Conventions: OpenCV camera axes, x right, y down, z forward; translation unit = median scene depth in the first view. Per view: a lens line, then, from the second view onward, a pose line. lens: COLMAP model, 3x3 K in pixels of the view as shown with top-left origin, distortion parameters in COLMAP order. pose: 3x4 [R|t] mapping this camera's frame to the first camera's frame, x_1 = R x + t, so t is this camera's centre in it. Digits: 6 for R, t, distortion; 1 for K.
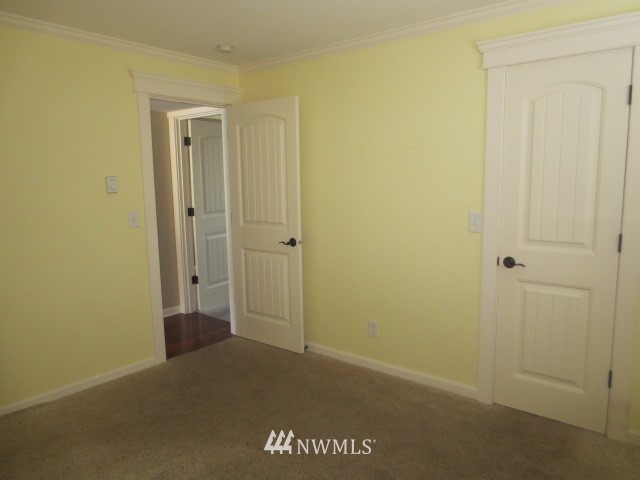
lens RADIAL K [[452.4, 0, 321.5], [0, 452.4, 239.0], [0, 0, 1]] dist [-0.036129, 0.018329]
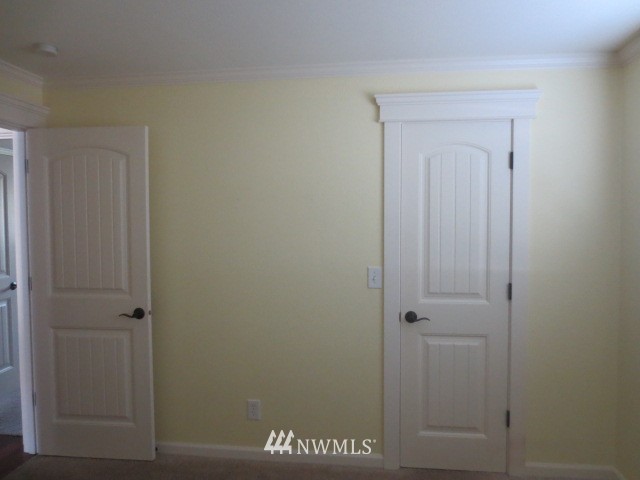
lens RADIAL K [[452.4, 0, 318.5], [0, 452.4, 243.1], [0, 0, 1]] dist [-0.036129, 0.018329]
pose [[0.852417, -0.010058, 0.522766, -0.218740], [0.060373, 0.995021, -0.079298, -0.035253], [-0.519366, 0.099156, 0.848780, 0.204473]]
